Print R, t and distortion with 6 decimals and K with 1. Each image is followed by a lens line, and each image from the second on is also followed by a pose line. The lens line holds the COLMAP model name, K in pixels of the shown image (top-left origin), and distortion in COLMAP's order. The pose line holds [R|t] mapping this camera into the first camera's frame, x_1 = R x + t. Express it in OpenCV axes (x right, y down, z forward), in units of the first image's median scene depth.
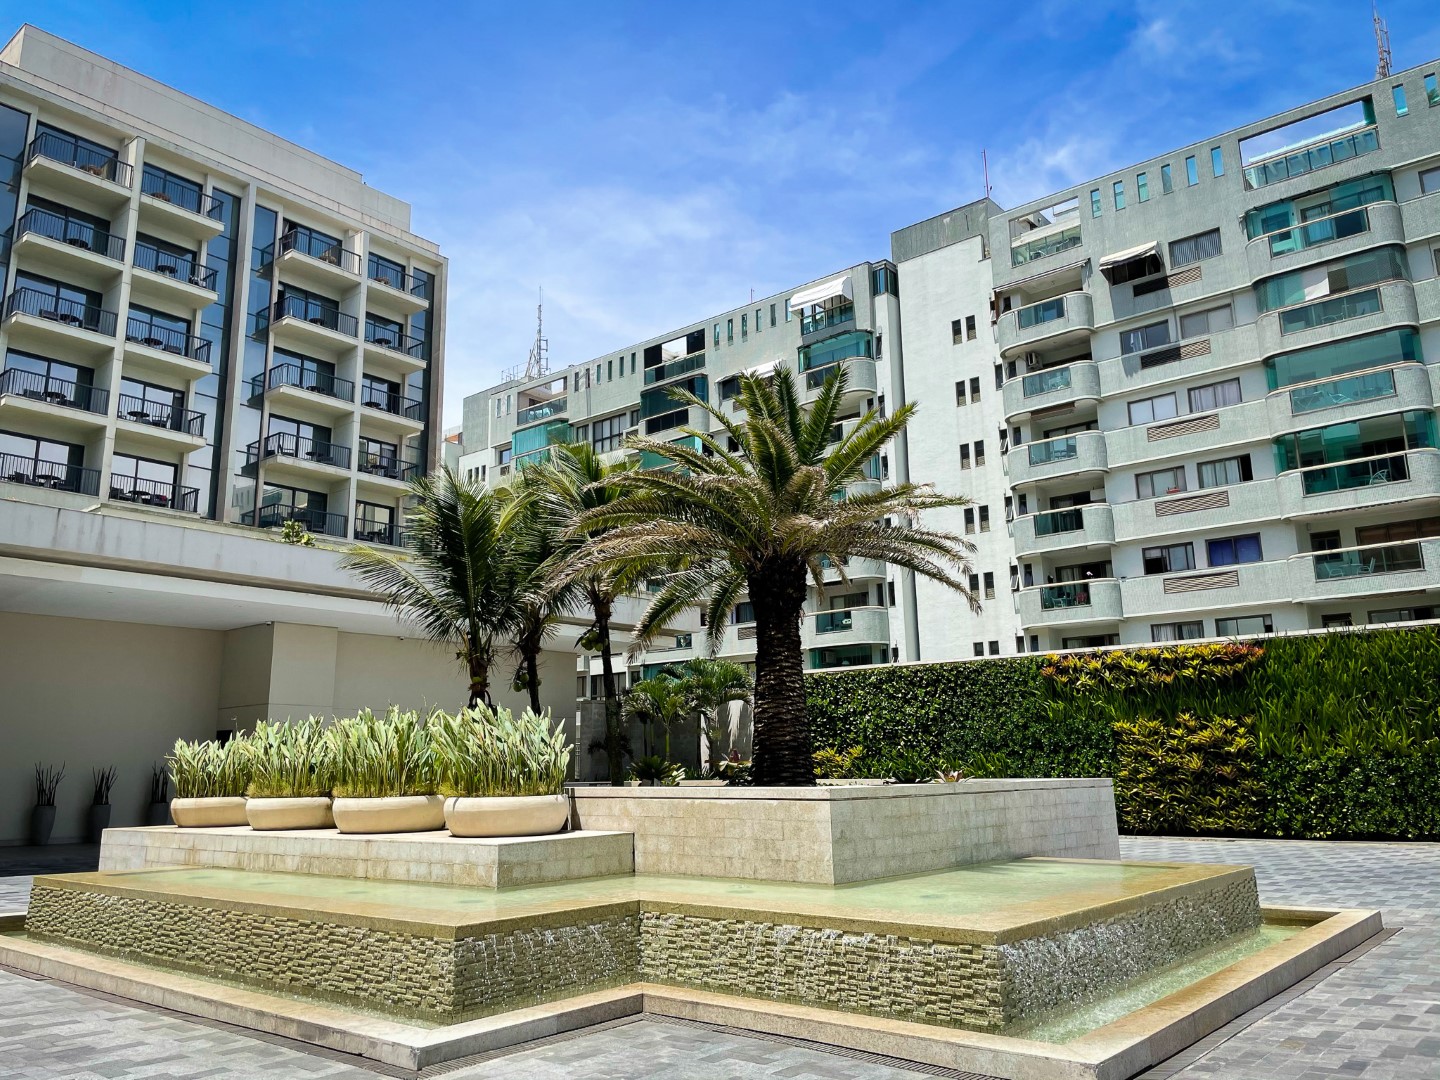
lens RADIAL K [[1106.0, 0, 720.0], [0, 1106.0, 540.0], [0, 0, 1]] dist [0.107342, -0.167803]
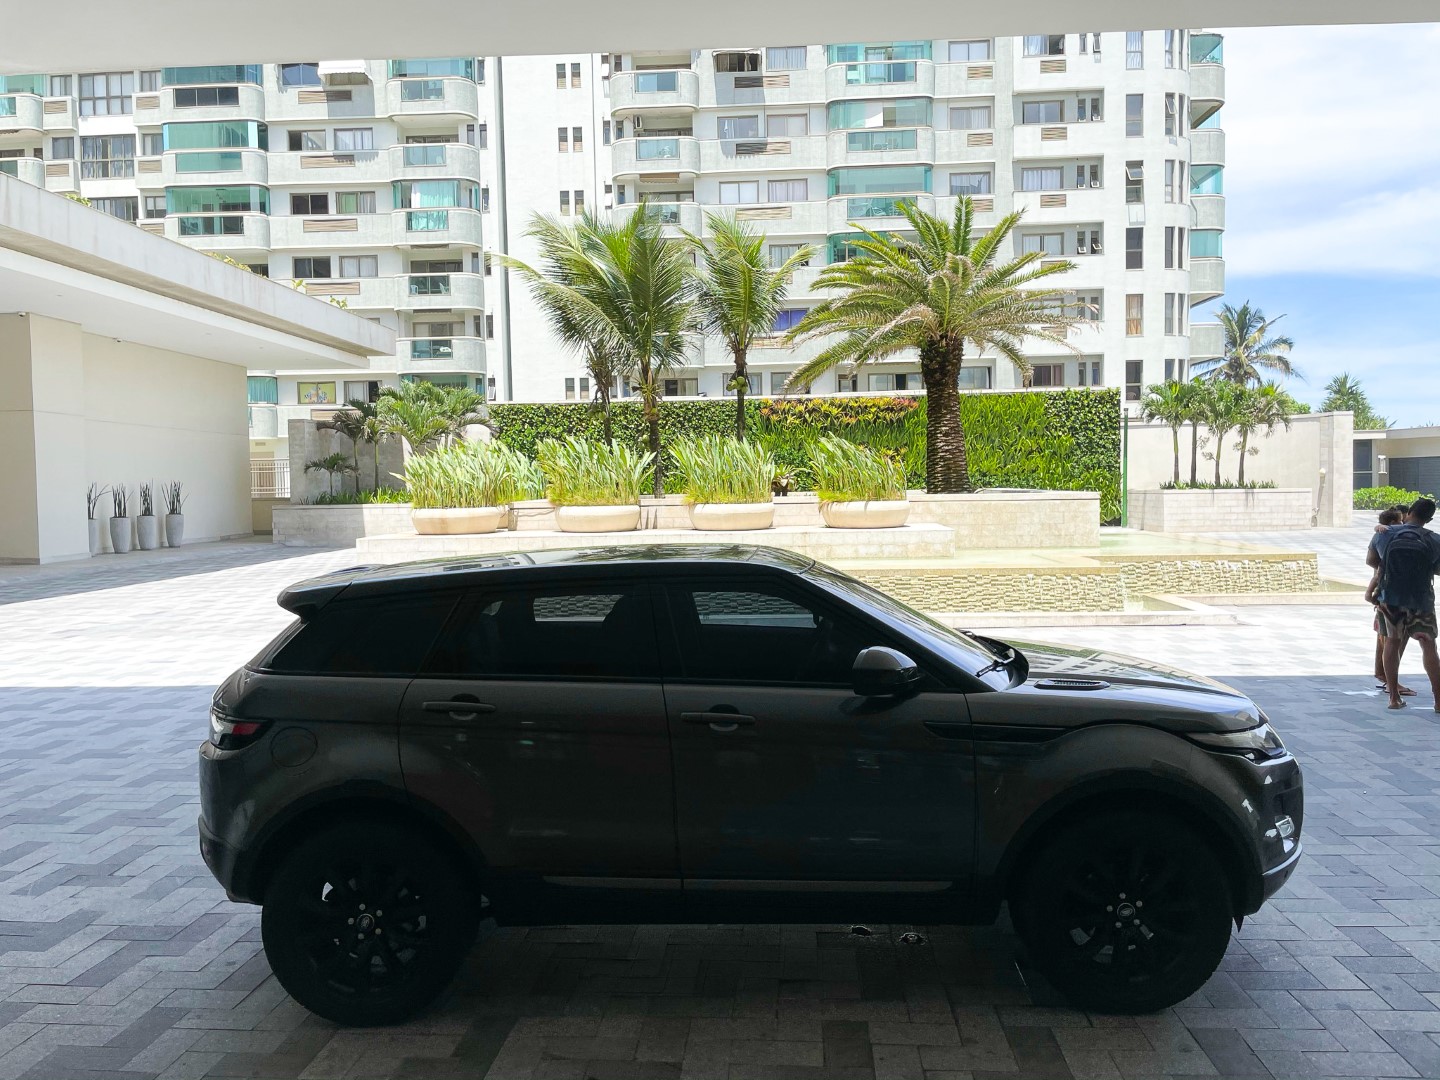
lens RADIAL K [[1106.0, 0, 720.0], [0, 1106.0, 540.0], [0, 0, 1]] dist [0.107342, -0.167803]
pose [[0.789599, -0.031493, 0.612815, -0.391509], [-0.118851, 0.971921, 0.203085, 0.005407], [-0.602004, -0.233189, 0.763685, 0.011634]]
